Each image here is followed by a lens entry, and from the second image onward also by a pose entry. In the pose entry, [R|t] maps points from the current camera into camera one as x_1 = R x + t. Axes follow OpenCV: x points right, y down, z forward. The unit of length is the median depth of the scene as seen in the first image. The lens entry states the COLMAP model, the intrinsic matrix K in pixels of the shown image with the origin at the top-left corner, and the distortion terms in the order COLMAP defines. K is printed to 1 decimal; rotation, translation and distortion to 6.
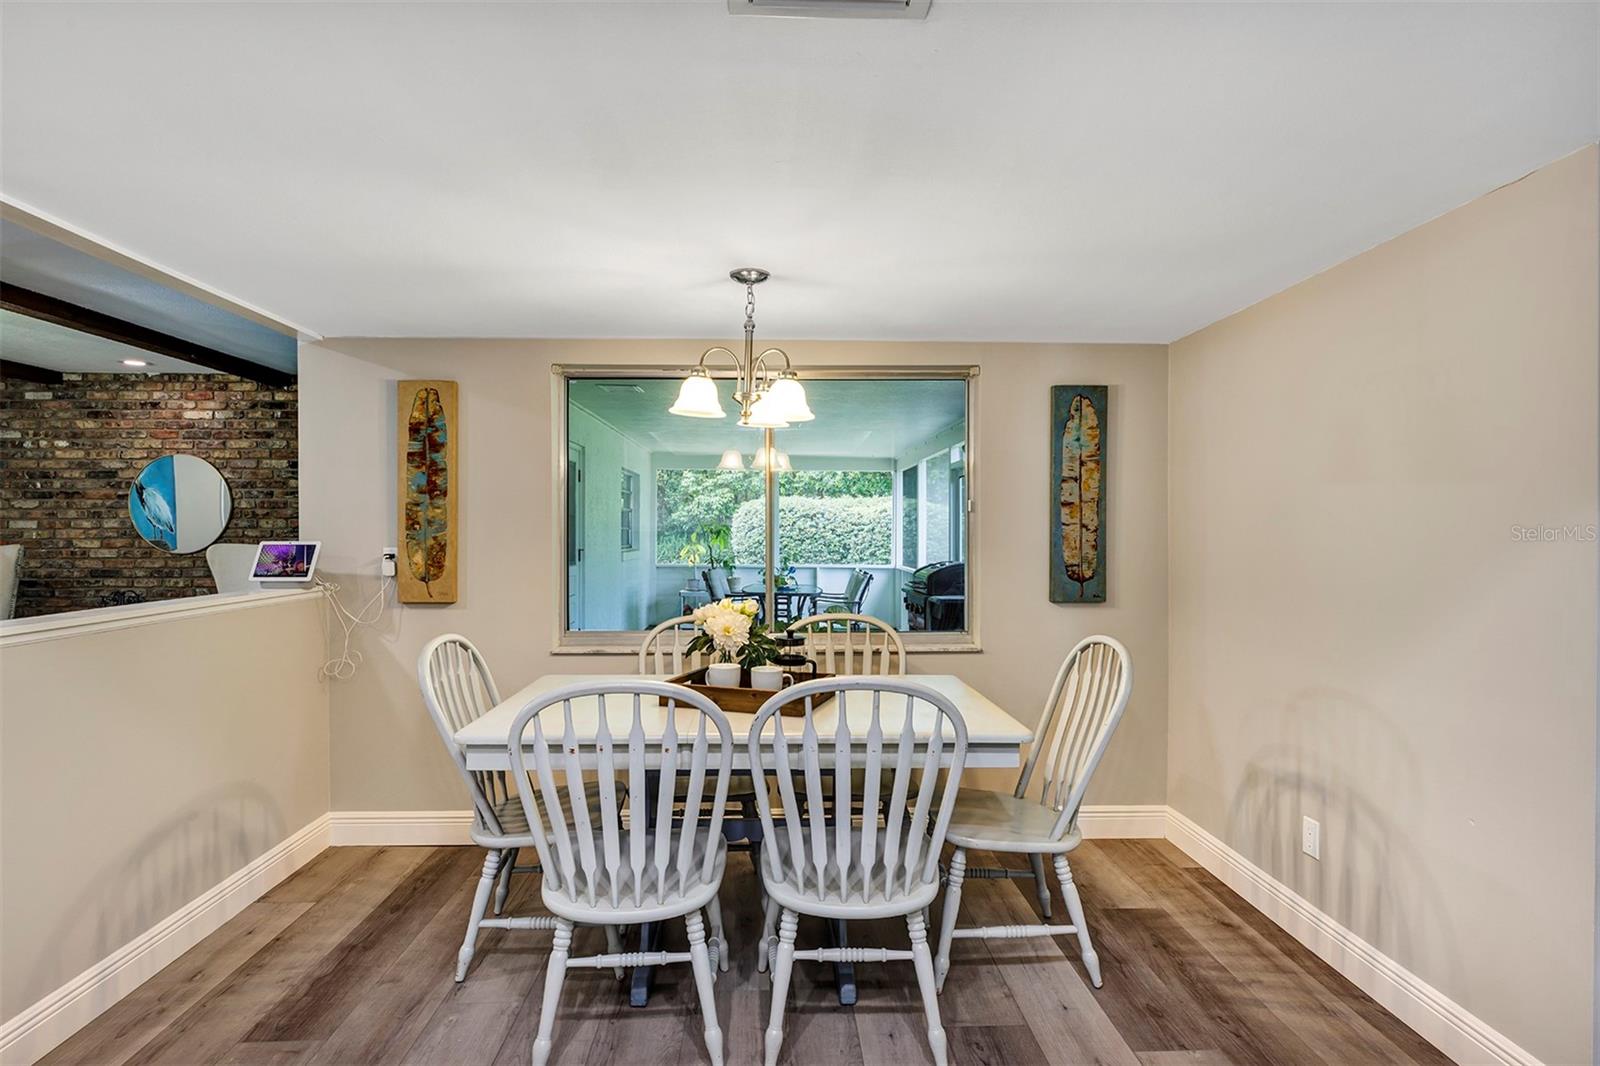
lens RADIAL K [[836.8, 0, 800.0], [0, 836.8, 533.0], [0, 0, 1]] dist [0.001007, 0.000567]
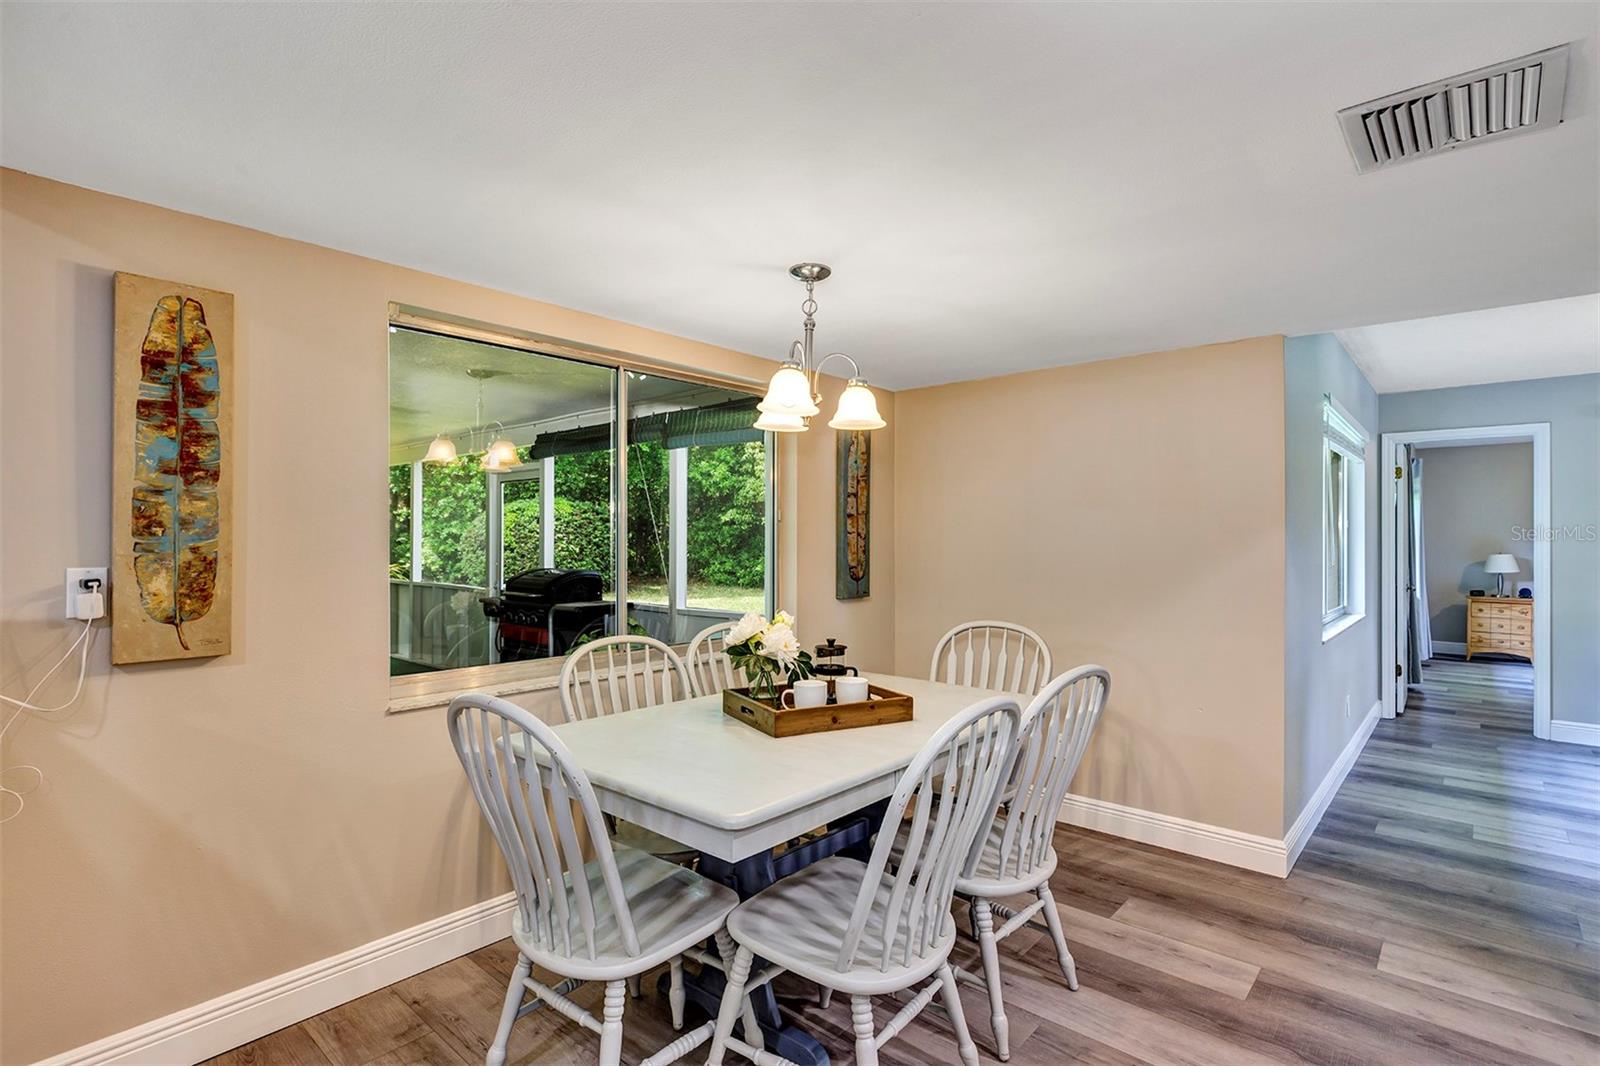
lens RADIAL K [[777.9, 0, 800.0], [0, 777.9, 533.0], [0, 0, 1]] dist [-0.001132, -0.000092]
pose [[0.683379, 0.005663, 0.730042, -0.545888], [0.000064, 0.999969, -0.007816, -0.001469], [-0.730064, 0.005389, 0.683358, 0.306839]]
